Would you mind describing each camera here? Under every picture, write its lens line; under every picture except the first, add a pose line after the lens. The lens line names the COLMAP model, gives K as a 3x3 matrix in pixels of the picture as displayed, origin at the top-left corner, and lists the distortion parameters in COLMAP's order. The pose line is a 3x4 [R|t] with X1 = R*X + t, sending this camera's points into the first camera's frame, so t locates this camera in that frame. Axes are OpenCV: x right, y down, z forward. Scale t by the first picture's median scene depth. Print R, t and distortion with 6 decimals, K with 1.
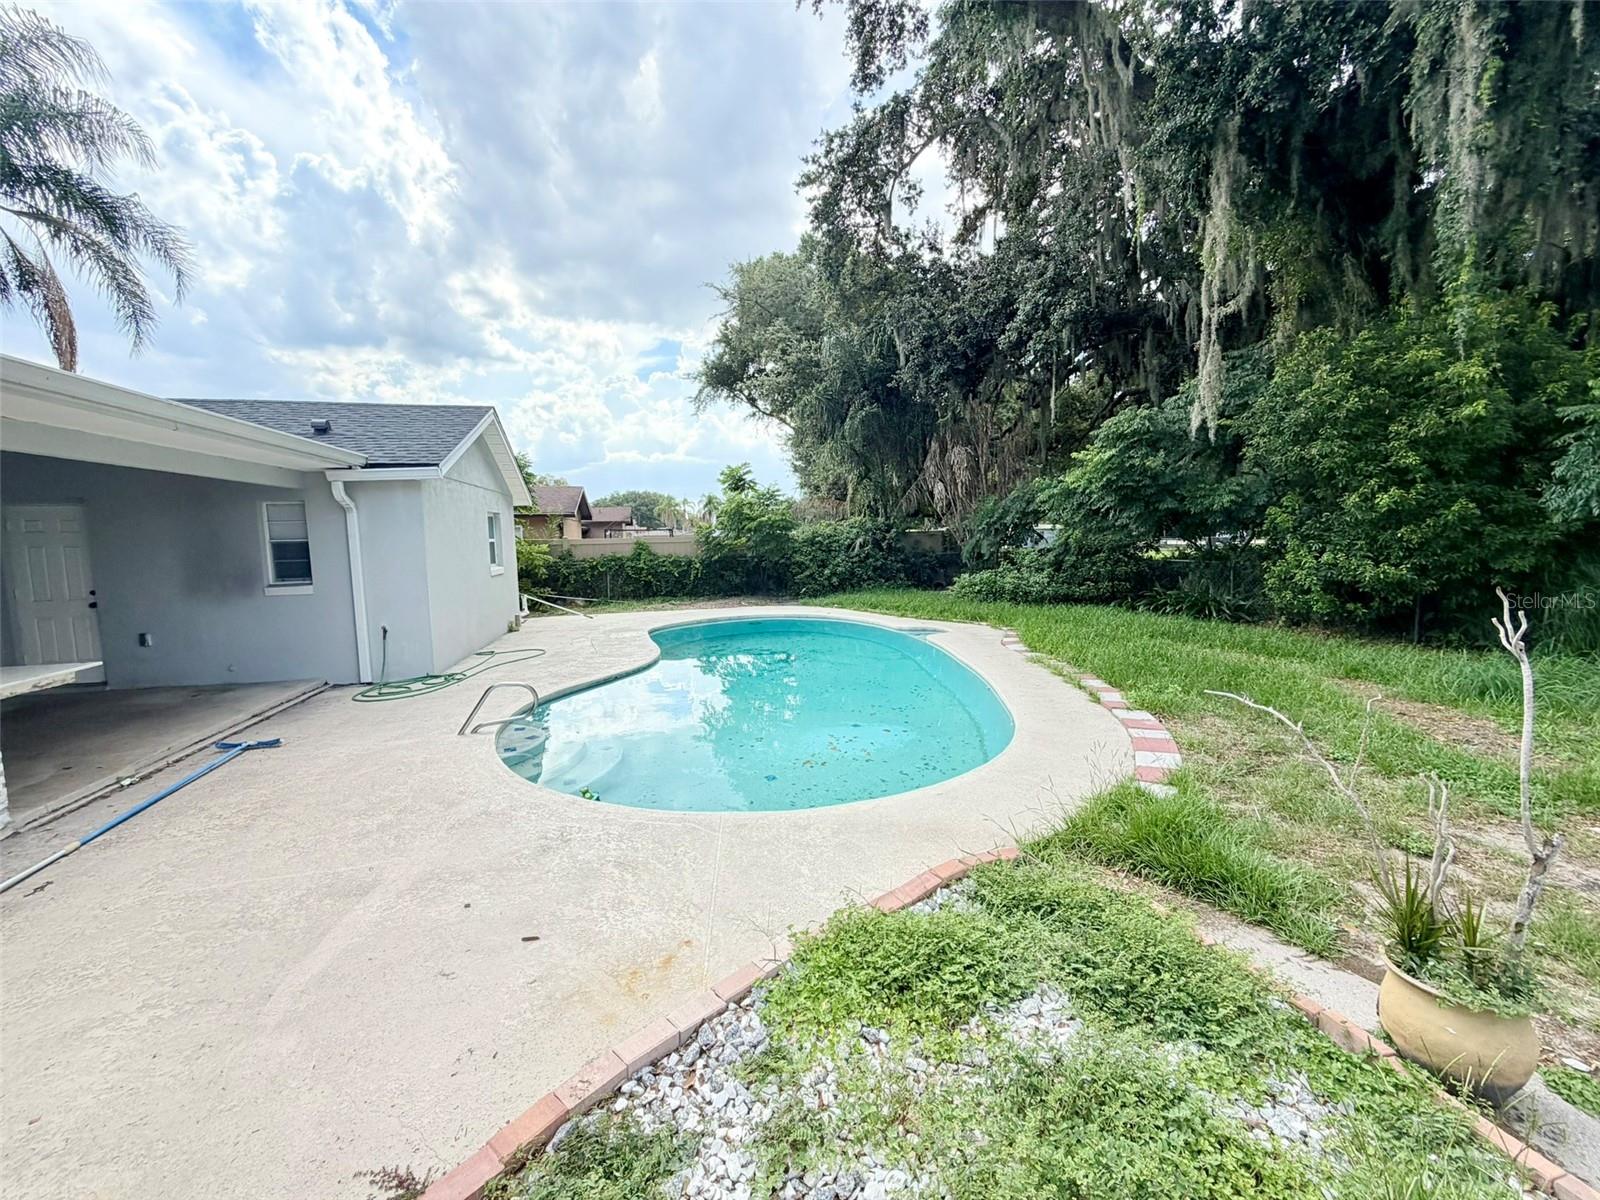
lens RADIAL K [[637.2, 0, 801.1], [0, 637.2, 599.6], [0, 0, 1]] dist [-0.000270, 0.000713]
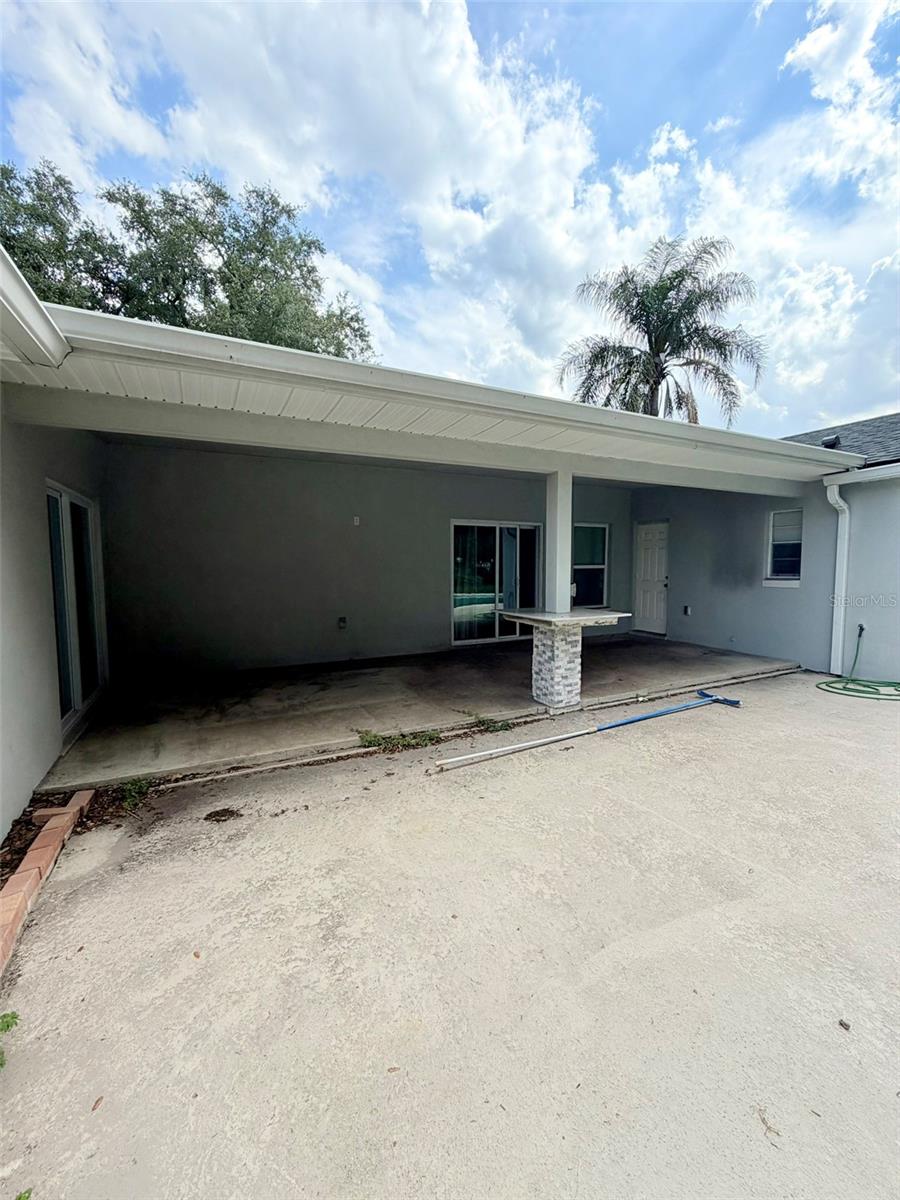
lens RADIAL K [[477.9, 0, 452.3], [0, 477.9, 596.5], [0, 0, 1]] dist [-0.000270, 0.000713]
pose [[0.232363, 0.079022, -0.969414, -0.089427], [-0.100905, 0.993274, 0.056781, 0.026459], [0.967381, 0.084625, 0.238774, 0.235357]]
